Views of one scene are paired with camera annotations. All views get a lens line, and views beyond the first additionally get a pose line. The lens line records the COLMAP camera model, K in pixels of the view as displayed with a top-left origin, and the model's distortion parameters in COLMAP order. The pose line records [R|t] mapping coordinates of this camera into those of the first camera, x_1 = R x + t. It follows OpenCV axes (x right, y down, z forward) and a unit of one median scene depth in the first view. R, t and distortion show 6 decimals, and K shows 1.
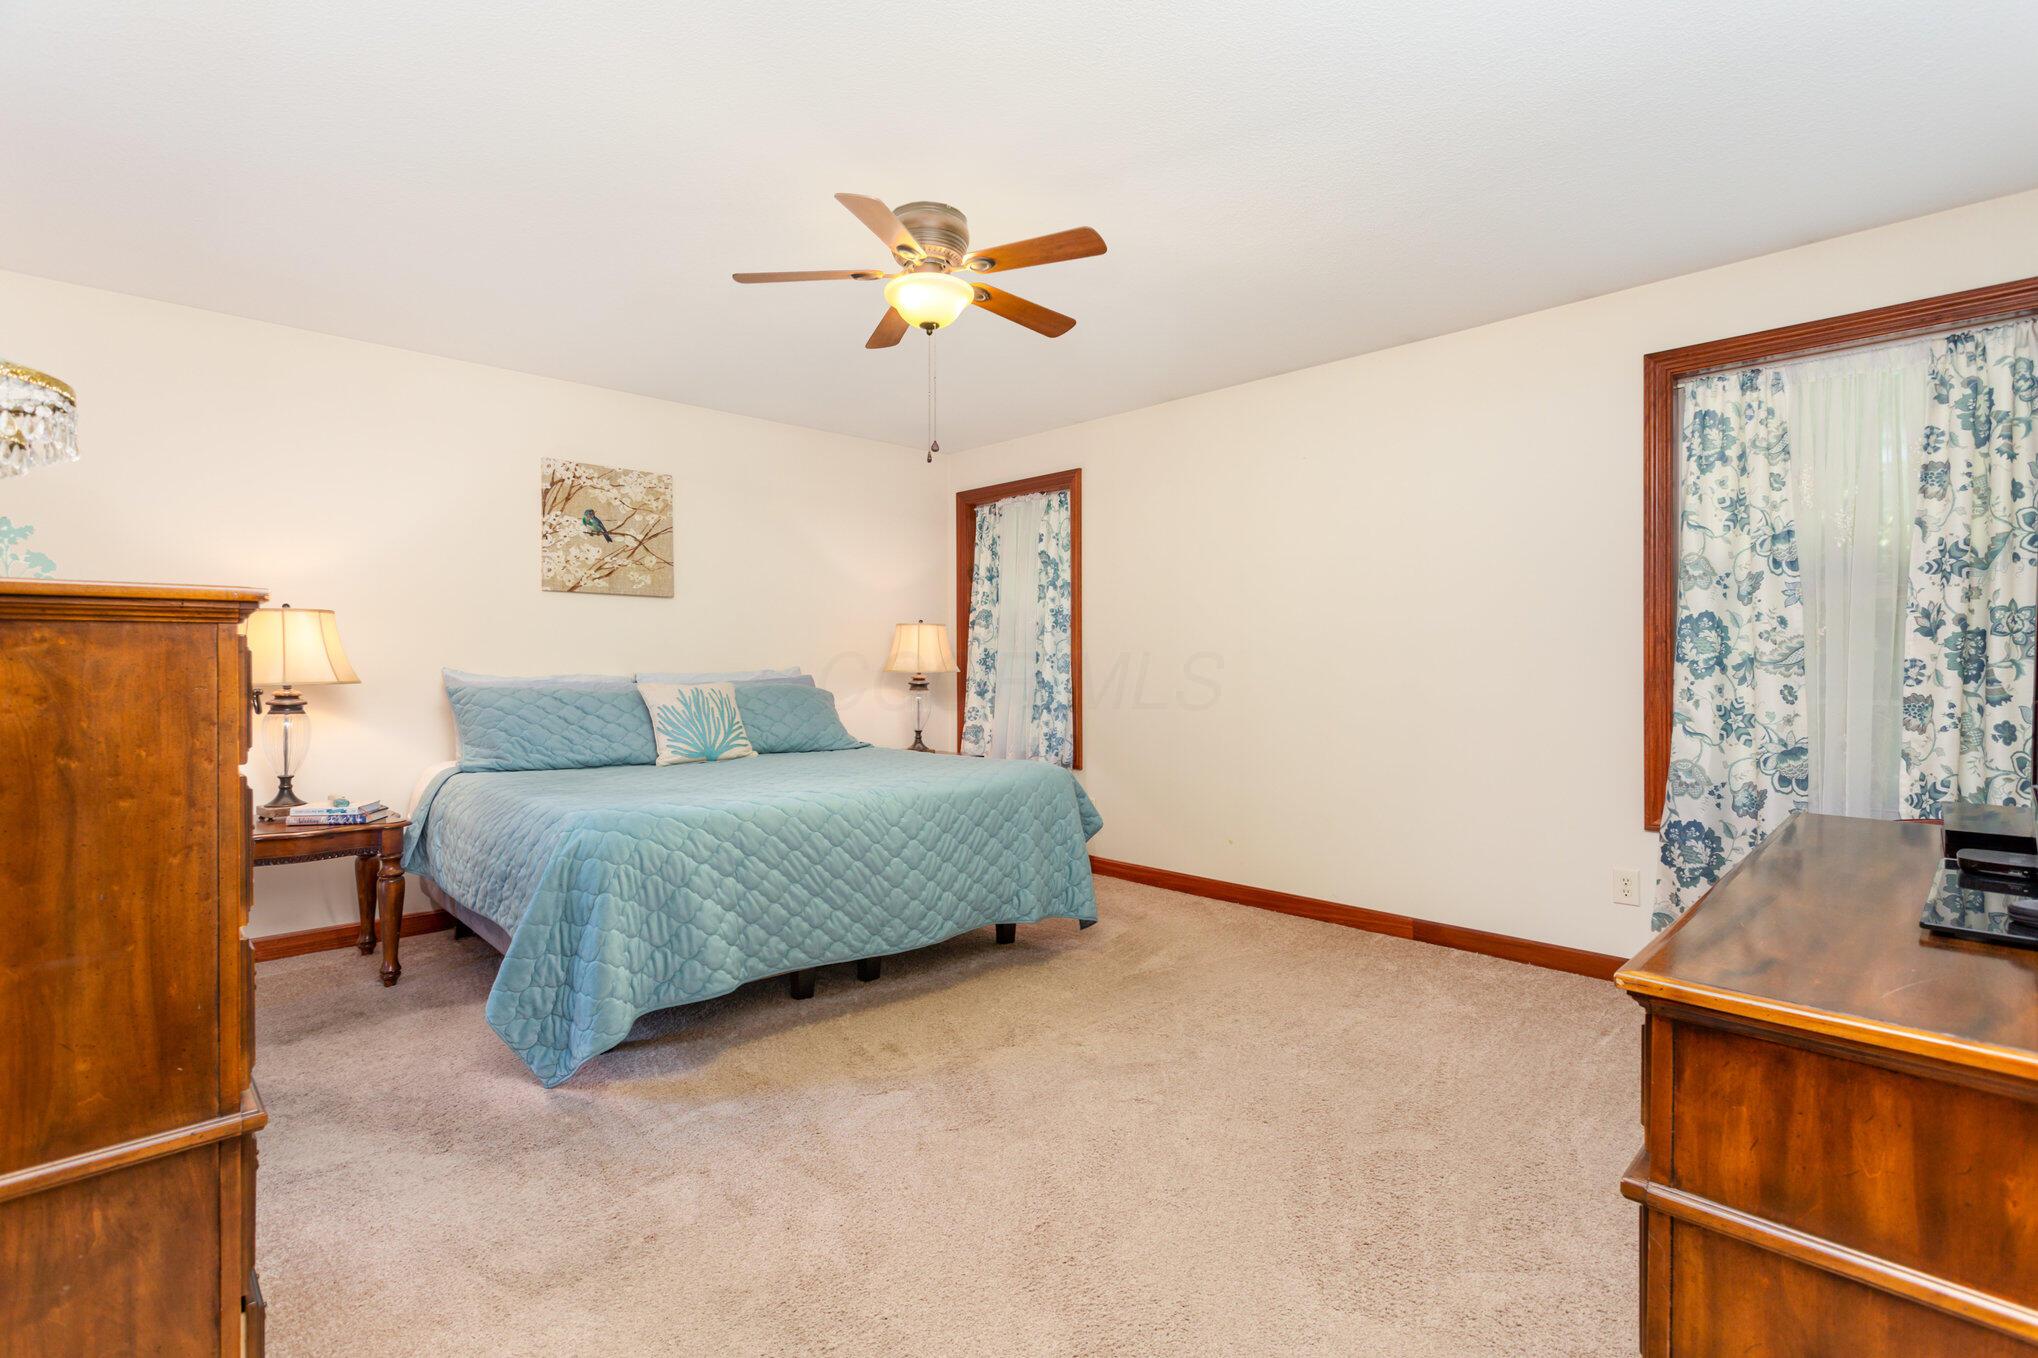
lens RADIAL K [[953.0, 0, 1010.5], [0, 953.0, 665.5], [0, 0, 1]] dist [0.001126, 0.000309]
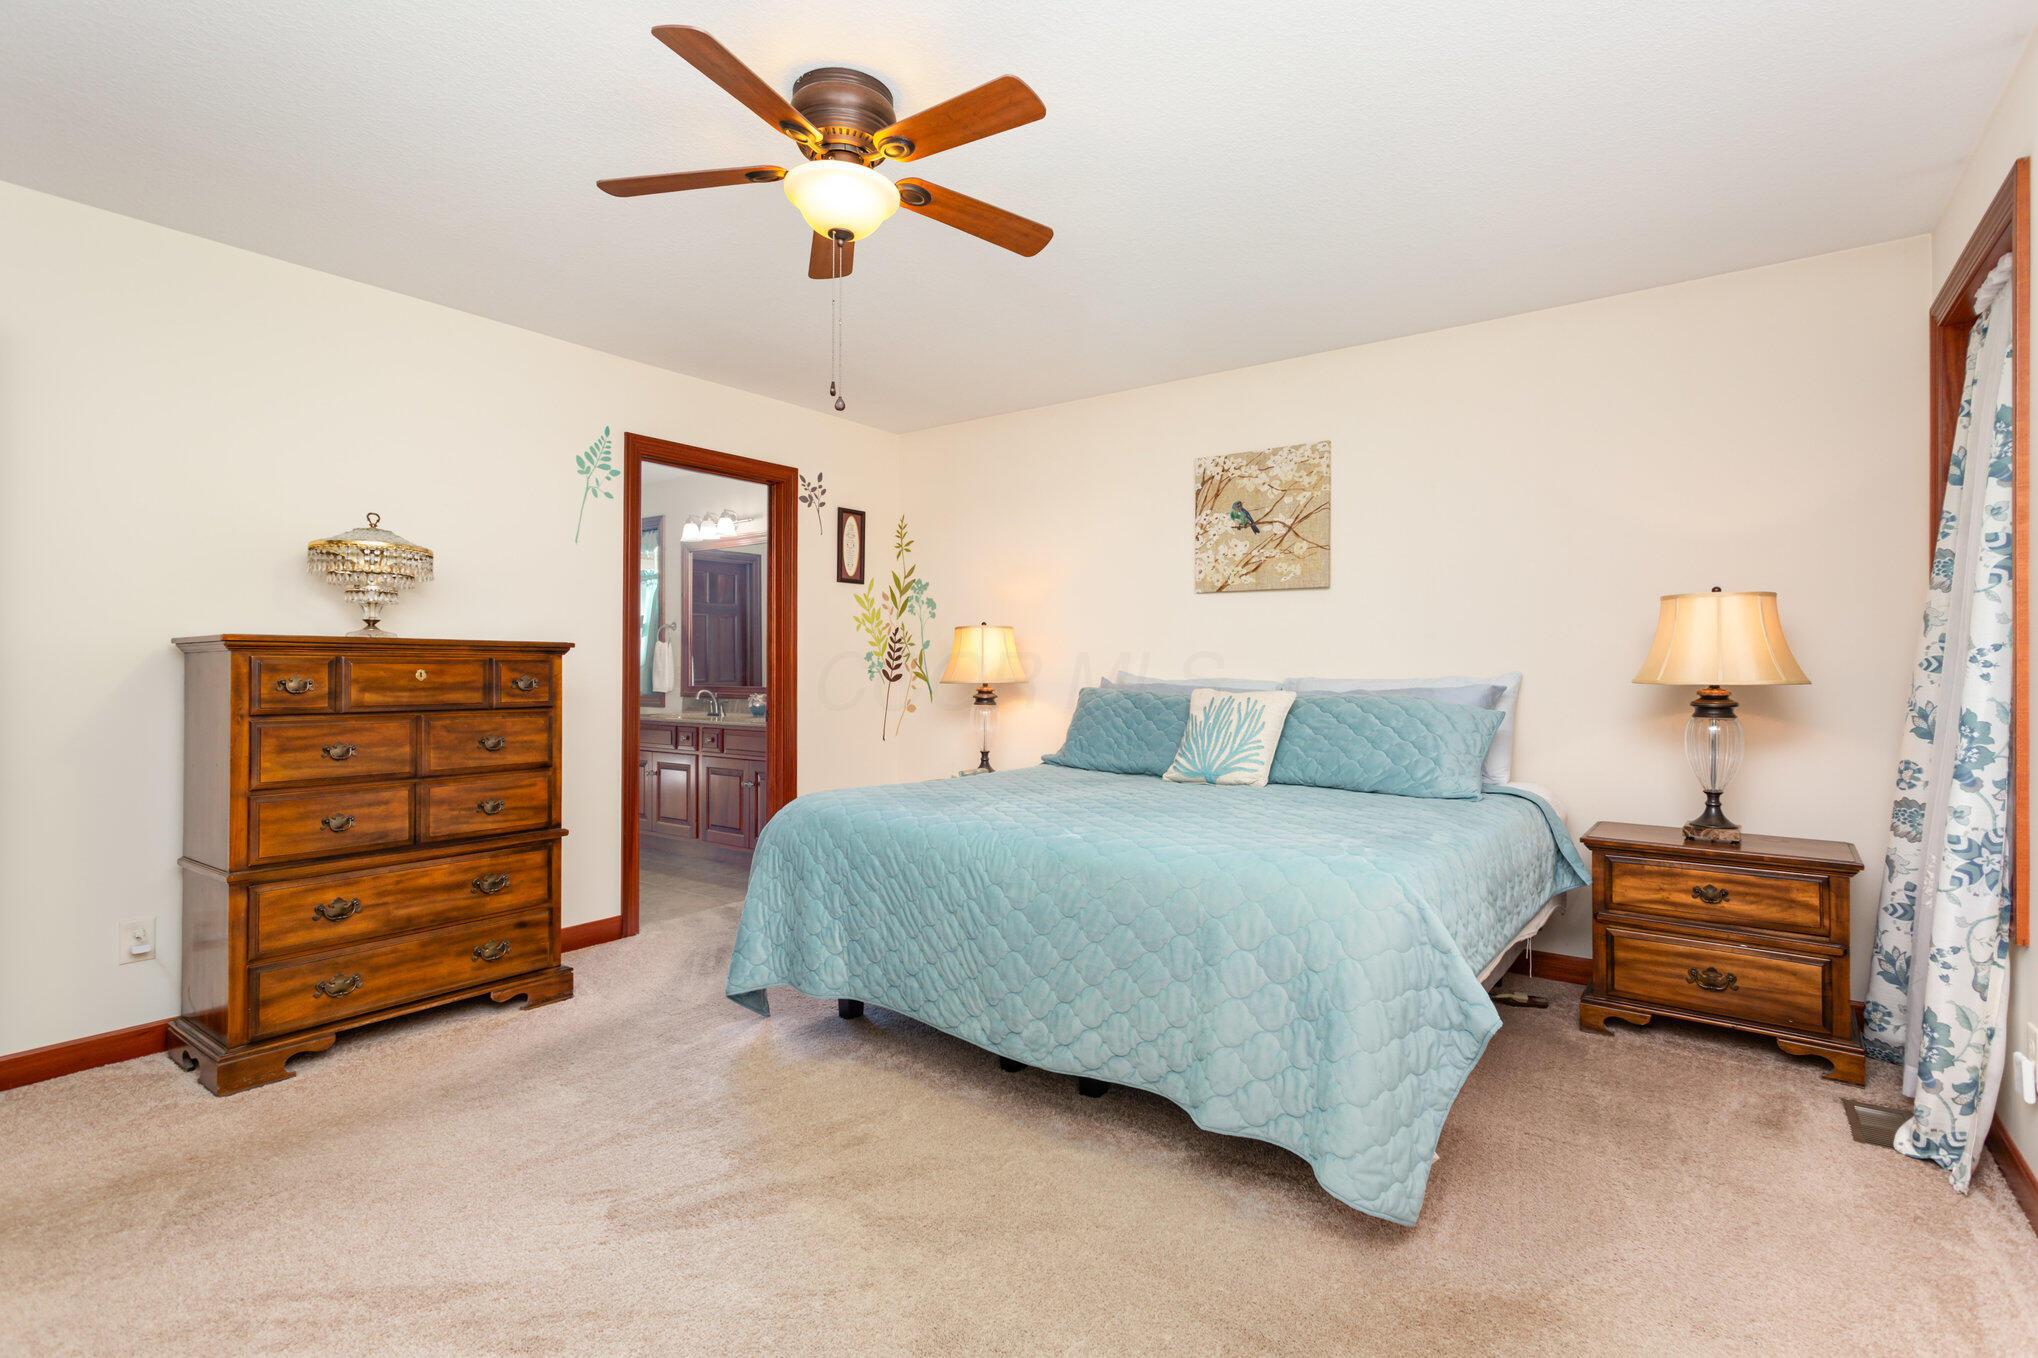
lens RADIAL K [[953.0, 0, 1010.5], [0, 953.0, 665.5], [0, 0, 1]] dist [0.001126, 0.000309]
pose [[0.186185, 0.000916, -0.982514, 0.434469], [-0.000879, 0.999999, 0.000766, -0.004027], [0.982514, 0.000721, 0.186185, 0.609809]]
